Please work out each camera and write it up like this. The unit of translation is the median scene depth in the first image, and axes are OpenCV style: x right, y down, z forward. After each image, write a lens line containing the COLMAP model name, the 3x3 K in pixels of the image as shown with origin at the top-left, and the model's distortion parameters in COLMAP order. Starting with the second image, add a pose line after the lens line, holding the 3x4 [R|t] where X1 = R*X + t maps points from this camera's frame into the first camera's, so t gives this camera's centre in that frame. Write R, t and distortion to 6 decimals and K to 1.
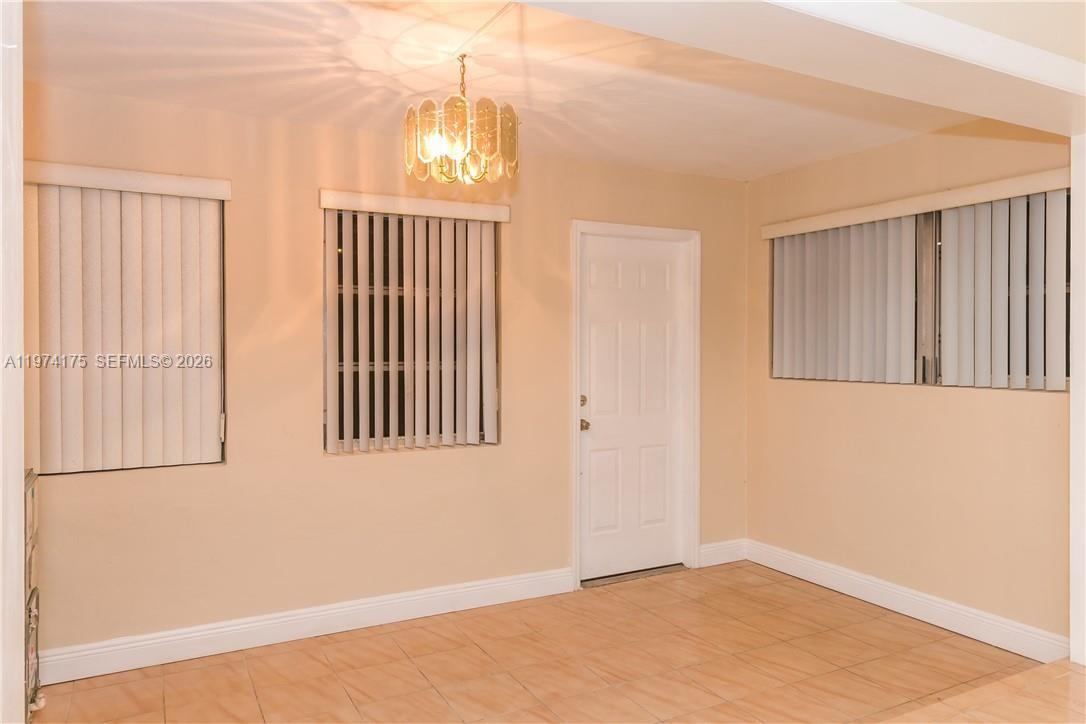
lens RADIAL K [[756.4, 0, 543.0], [0, 756.4, 362.0], [0, 0, 1]] dist [-0.003336, -0.001068]
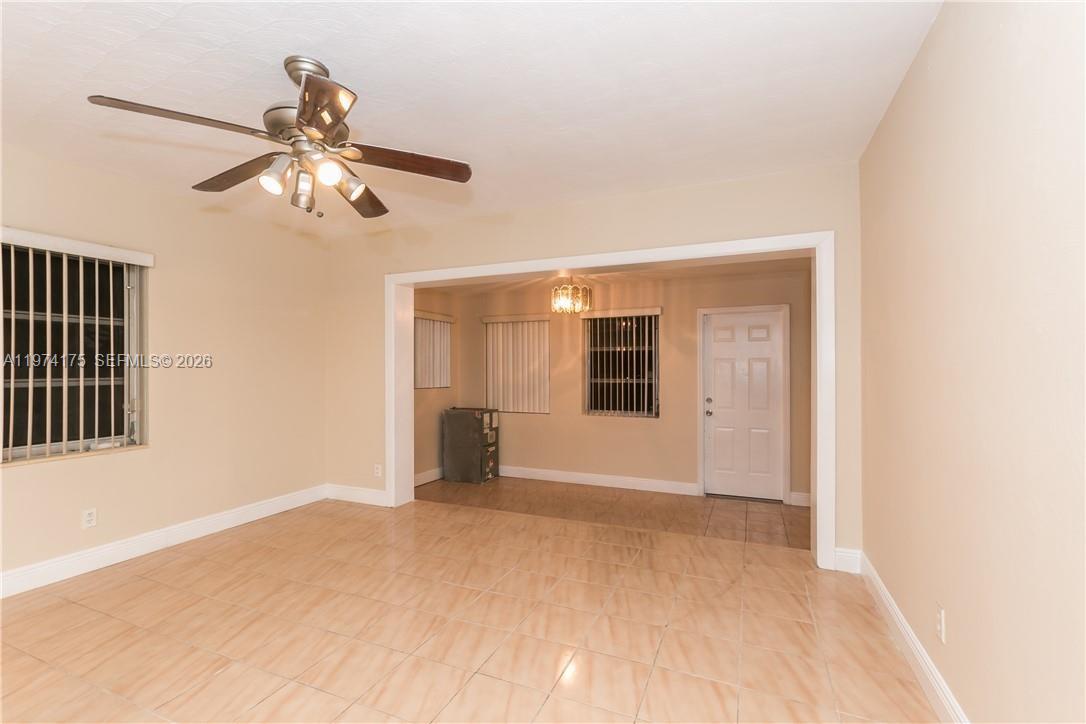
lens RADIAL K [[479.5, 0, 543.0], [0, 479.5, 362.0], [0, 0, 1]] dist [0.000405, 0.000026]
pose [[0.621842, -0.007790, -0.783104, 0.776337], [-0.007815, 0.999839, -0.016151, -0.025156], [0.783104, 0.016163, 0.621681, -0.099396]]
